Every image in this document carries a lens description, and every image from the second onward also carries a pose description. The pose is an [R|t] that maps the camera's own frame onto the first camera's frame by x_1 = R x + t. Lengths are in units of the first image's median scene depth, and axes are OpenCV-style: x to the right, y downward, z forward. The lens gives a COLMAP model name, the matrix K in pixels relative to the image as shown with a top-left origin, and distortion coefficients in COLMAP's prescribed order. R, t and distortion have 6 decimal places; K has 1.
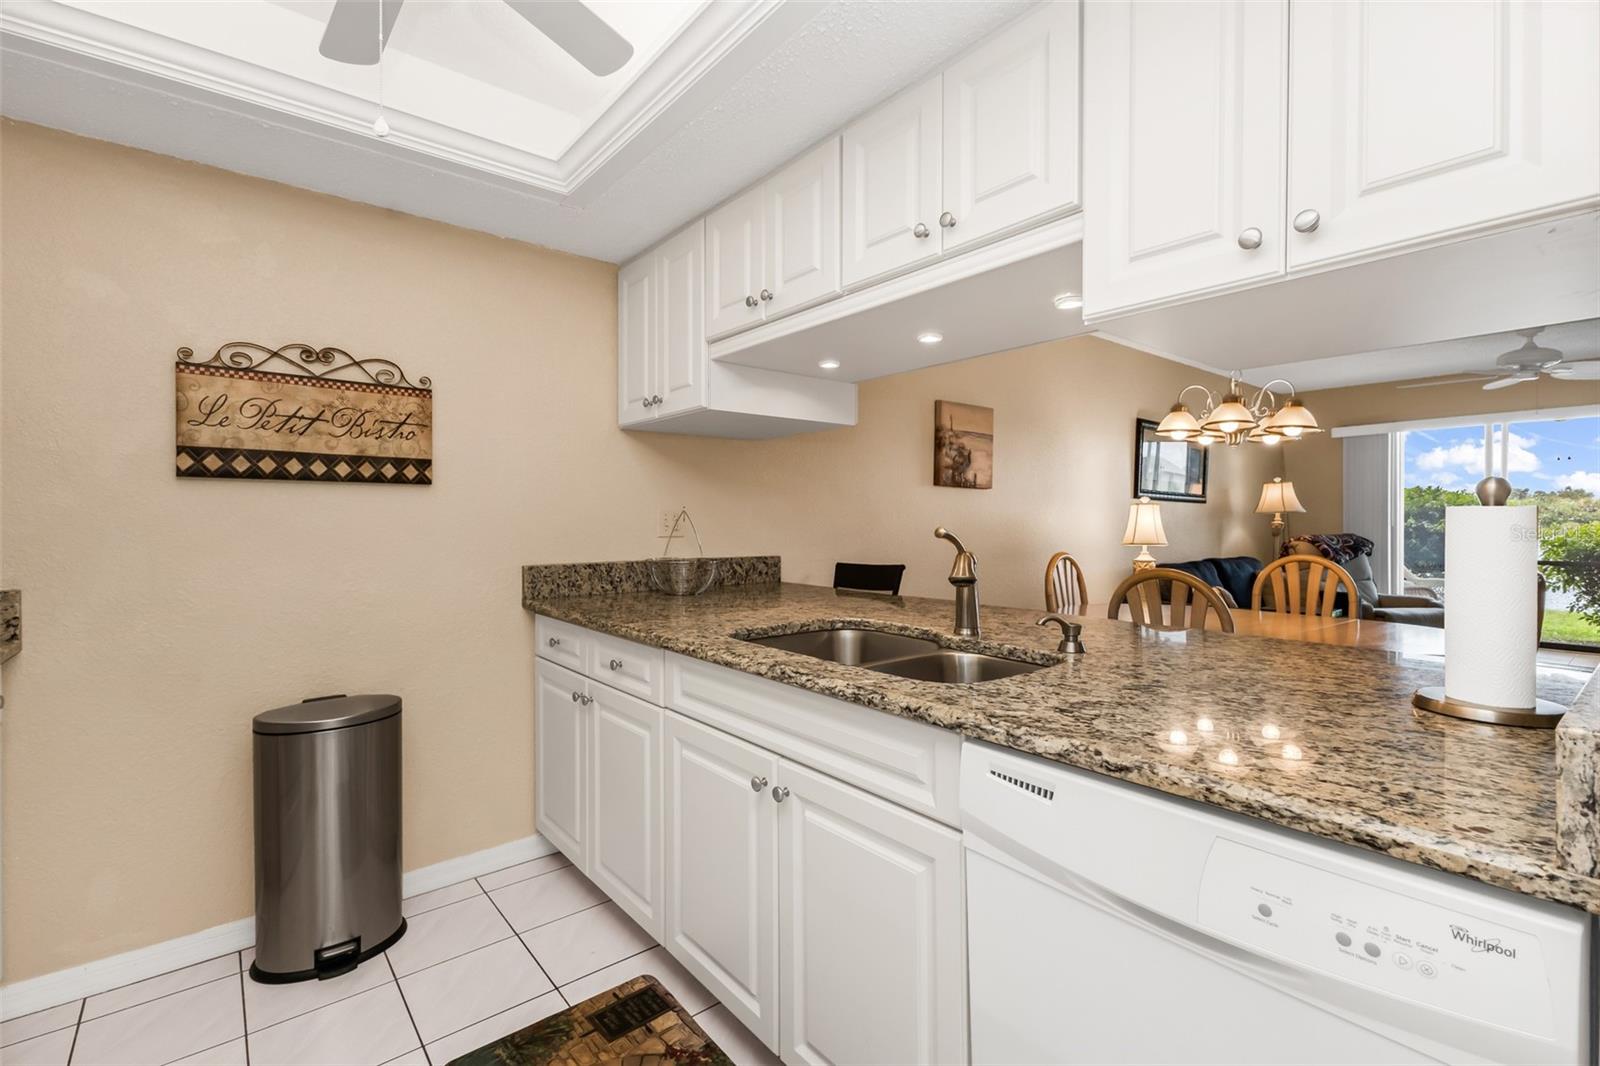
lens RADIAL K [[718.4, 0, 807.1], [0, 718.4, 526.4], [0, 0, 1]] dist [0.009219, 0.000119]
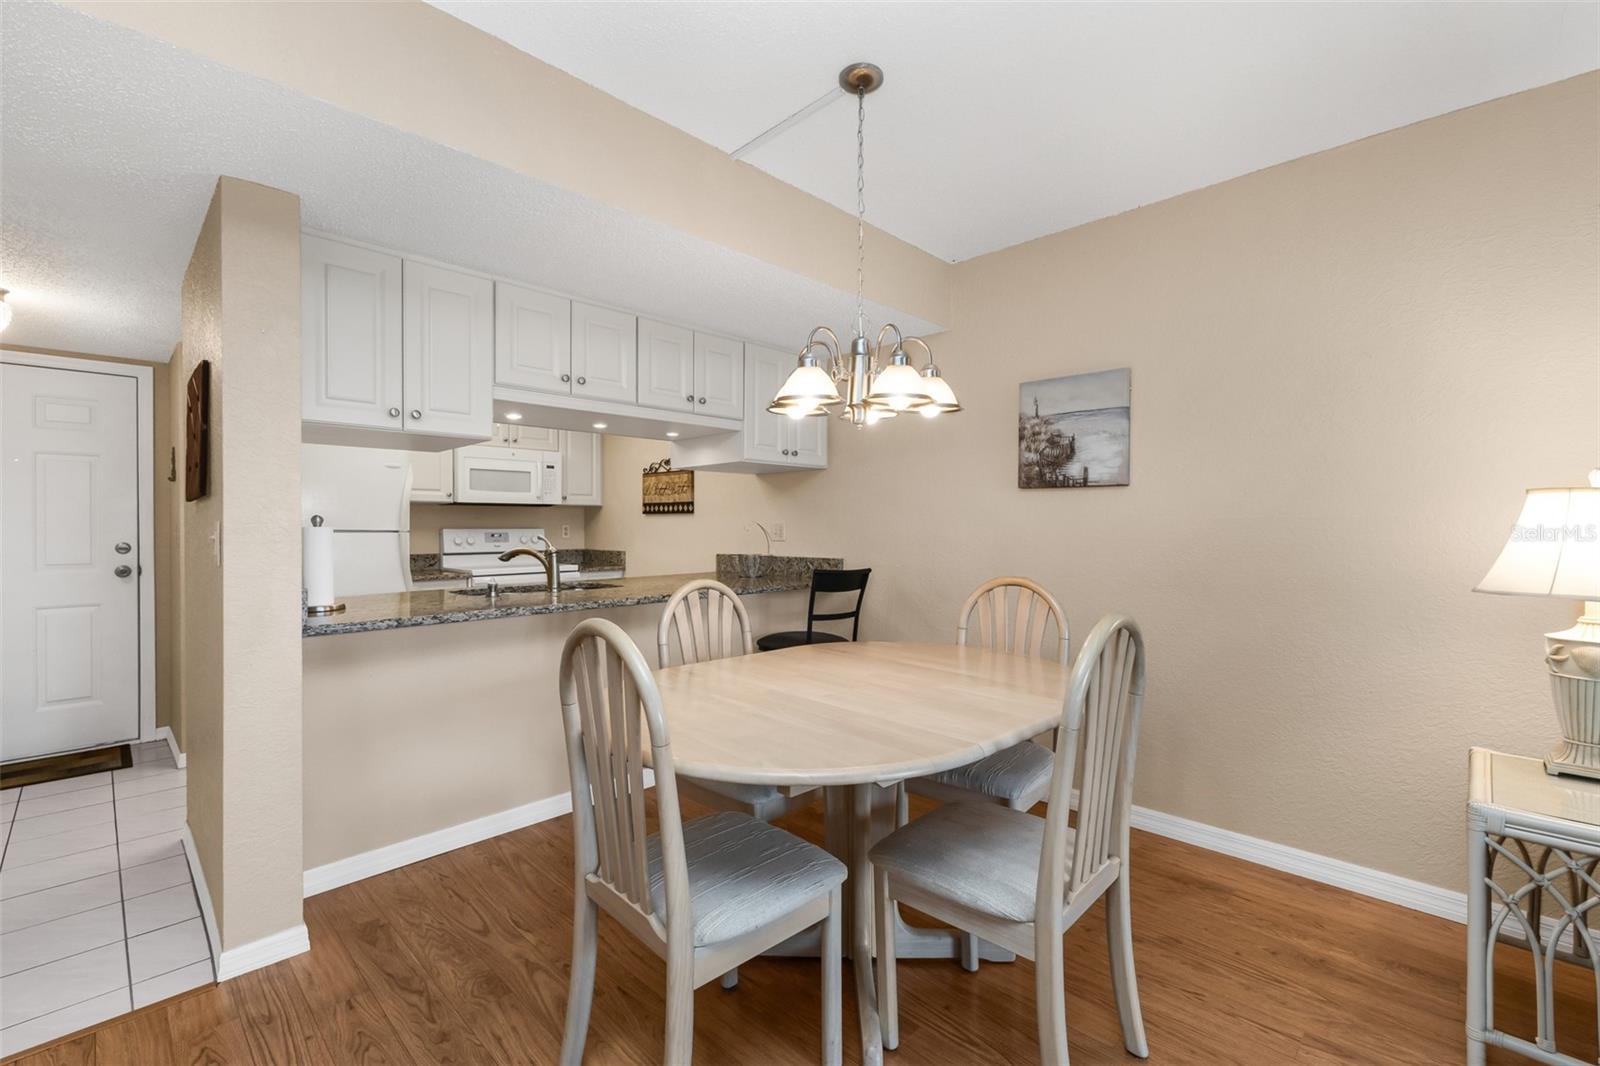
lens RADIAL K [[687.8, 0, 780.6], [0, 687.8, 530.3], [0, 0, 1]] dist [-0.002818, -0.000444]
pose [[0.083591, 0.004967, -0.996488, 1.808263], [-0.006455, 0.999969, 0.004442, -0.020363], [0.996479, 0.006061, 0.083620, 1.270419]]
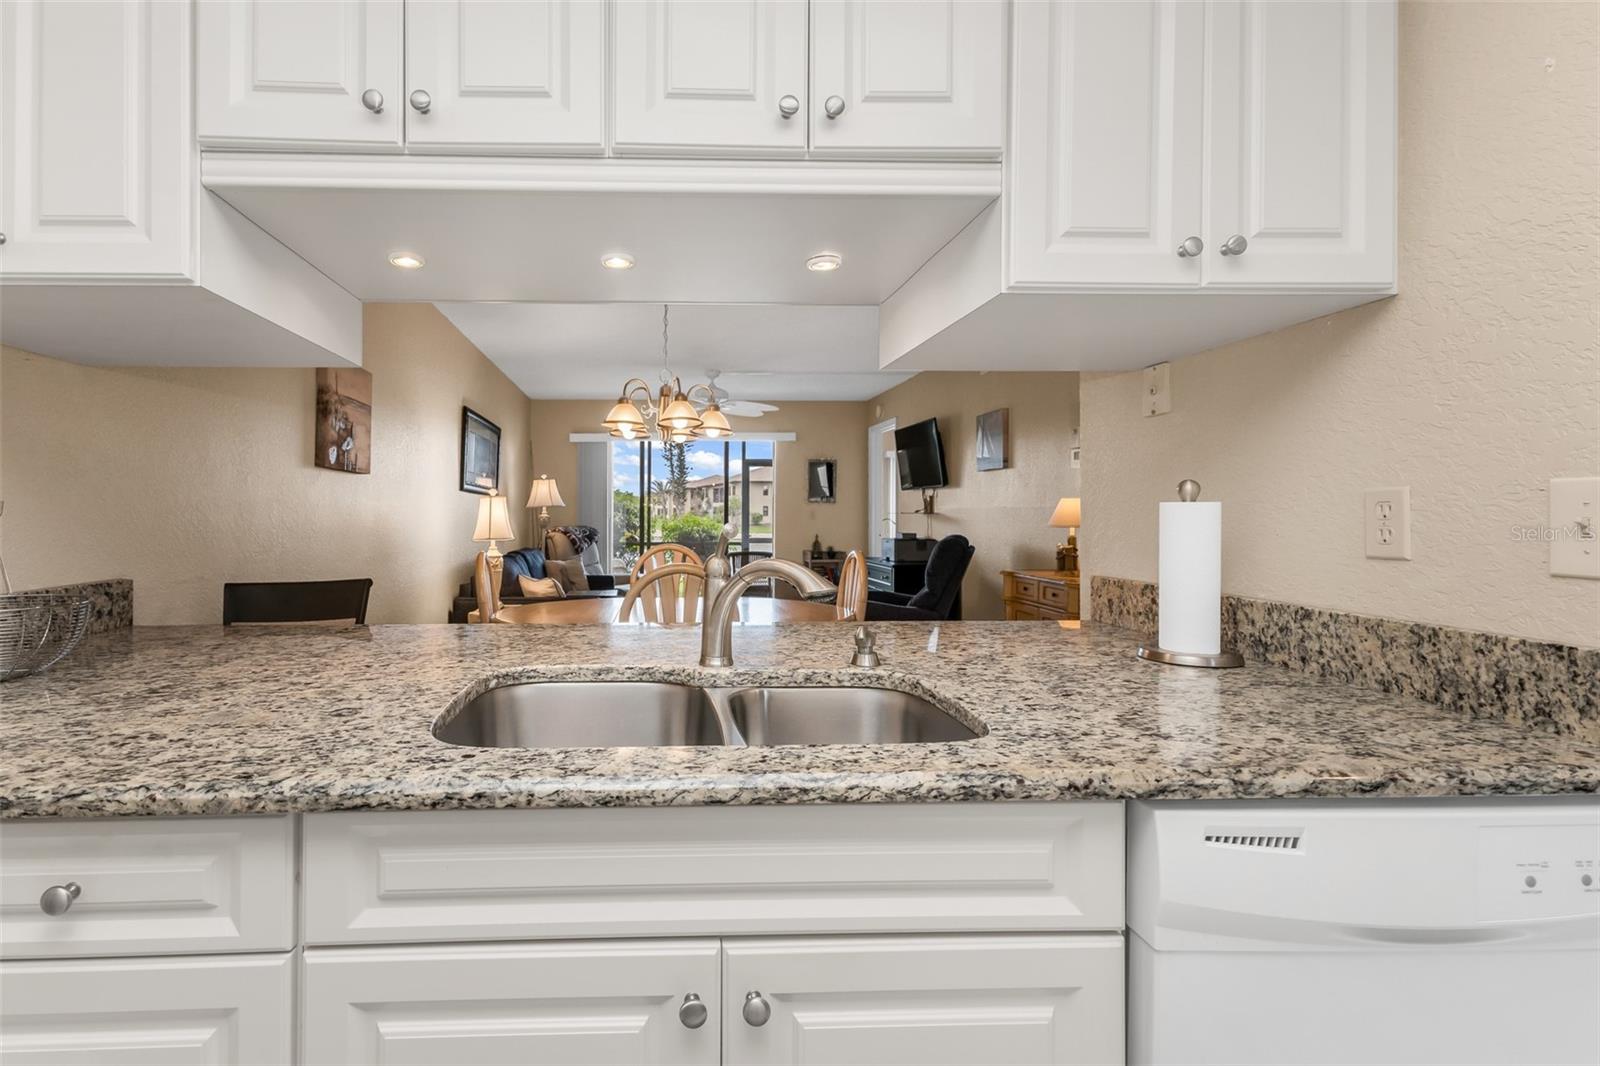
lens RADIAL K [[742.3, 0, 678.3], [0, 742.3, 508.6], [0, 0, 1]] dist [0.016356, -0.004179]
pose [[0.608692, 0.003861, 0.793397, -0.376393], [0.008468, 0.999900, -0.011362, -0.004922], [-0.793362, 0.013635, 0.608598, 0.491306]]
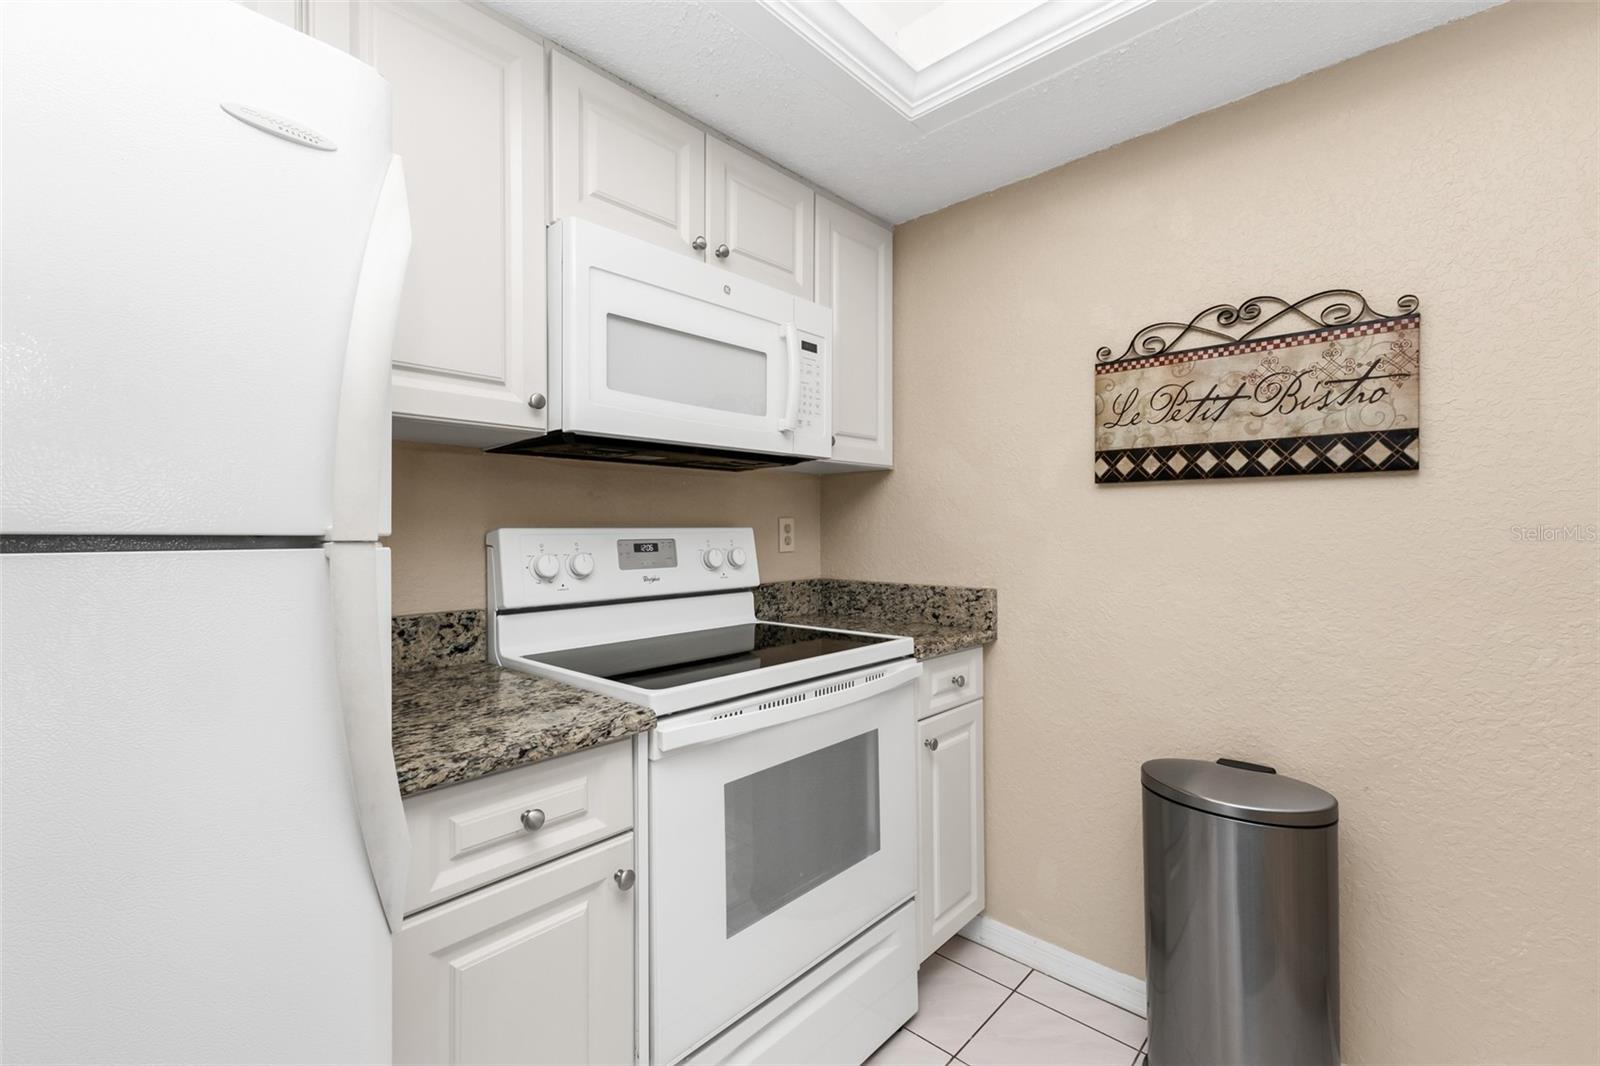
lens RADIAL K [[688.0, 0, 793.3], [0, 688.0, 530.7], [0, 0, 1]] dist [0.002821, 0.000172]
pose [[0.125404, 0.003109, -0.992101, -0.014013], [-0.004636, 0.999986, 0.002547, -0.006787], [0.992095, 0.004280, 0.125417, 0.471714]]
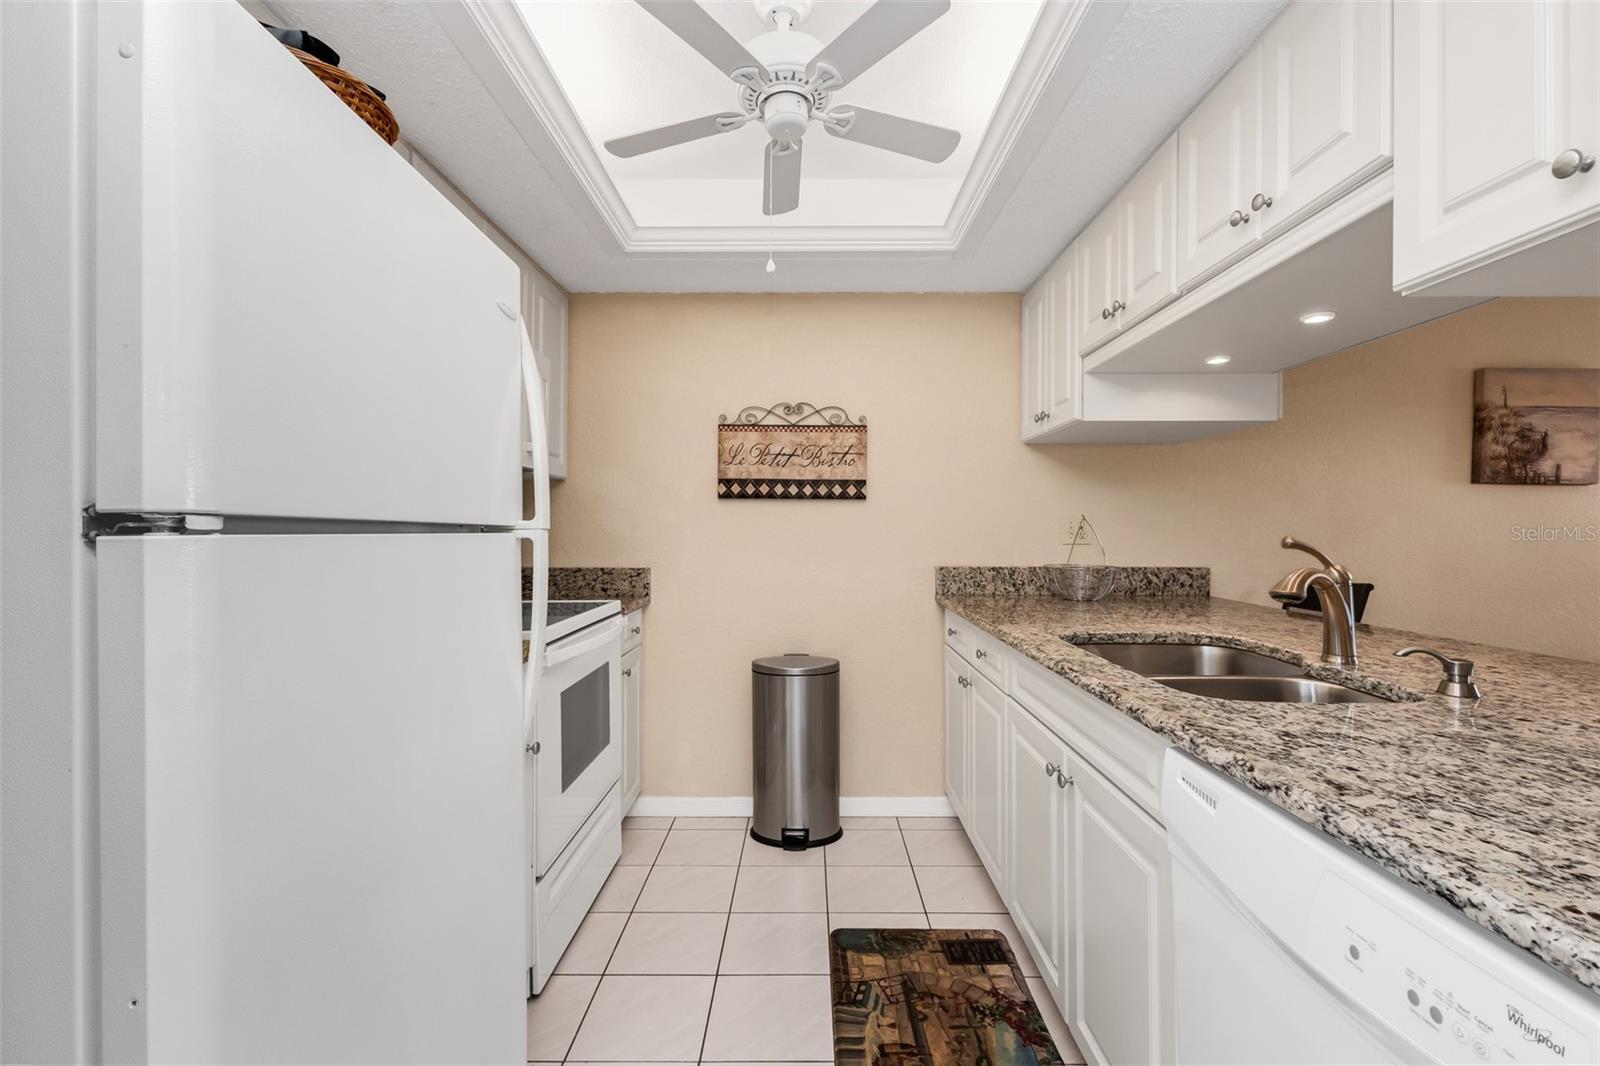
lens RADIAL K [[722.8, 0, 800.0], [0, 722.8, 533.0], [0, 0, 1]] dist [0.001662, 0.000339]
pose [[0.760892, 0.008122, -0.648828, 0.258722], [-0.009076, 0.999957, 0.001874, 0.000290], [0.648815, 0.004463, 0.760933, -0.061892]]
